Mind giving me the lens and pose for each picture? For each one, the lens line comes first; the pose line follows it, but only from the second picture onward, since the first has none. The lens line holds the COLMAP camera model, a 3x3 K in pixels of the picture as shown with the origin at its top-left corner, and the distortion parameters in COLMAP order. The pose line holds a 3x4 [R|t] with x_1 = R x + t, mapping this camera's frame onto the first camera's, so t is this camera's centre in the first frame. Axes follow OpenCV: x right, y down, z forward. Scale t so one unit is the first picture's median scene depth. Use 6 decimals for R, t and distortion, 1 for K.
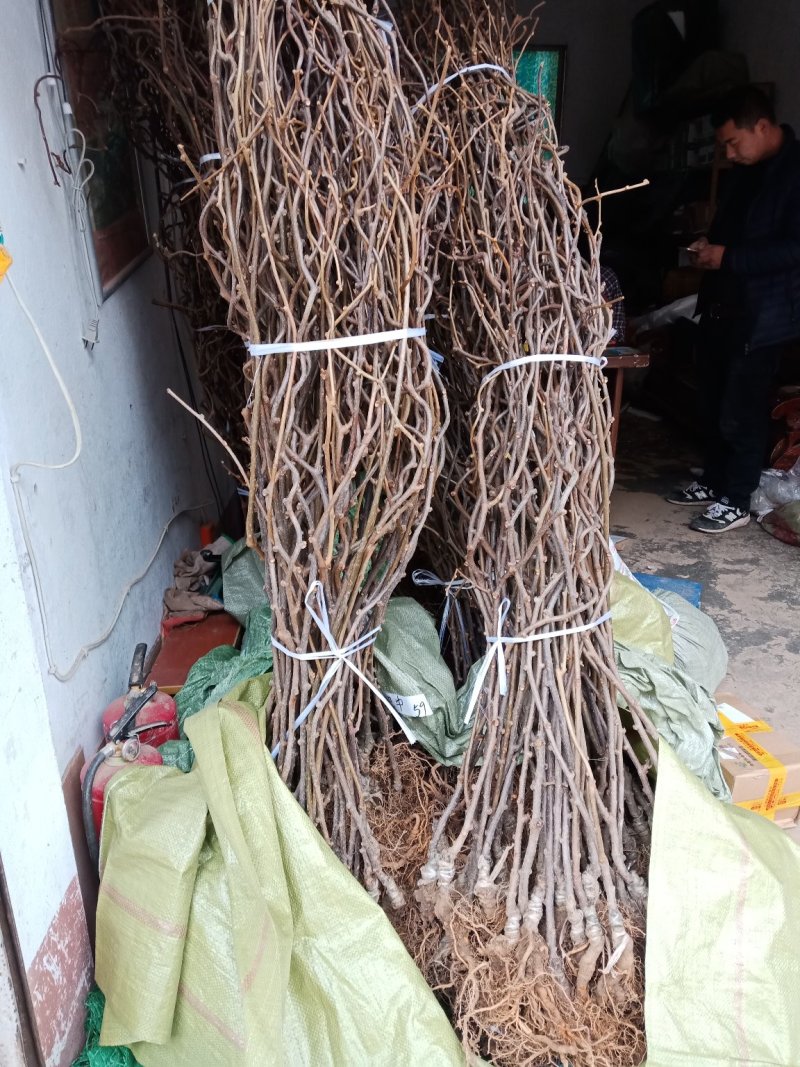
lens RADIAL K [[818.1, 0, 403.9], [0, 818.1, 532.4], [0, 0, 1]] dist [0.093627, -0.163785]
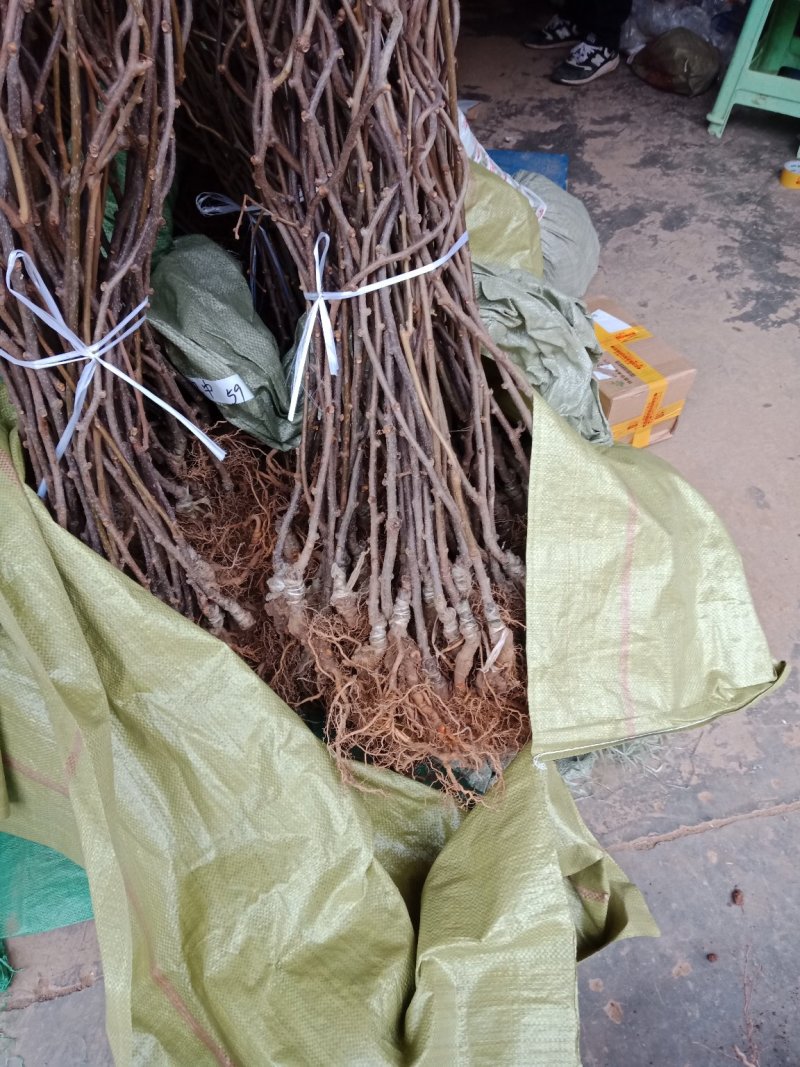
lens RADIAL K [[818.1, 0, 403.9], [0, 818.1, 532.4], [0, 0, 1]] dist [0.093627, -0.163785]
pose [[0.978120, -0.170020, 0.119896, 0.067231], [0.096204, 0.880626, 0.463942, -0.015818], [-0.184463, -0.442256, 0.877714, 0.265008]]
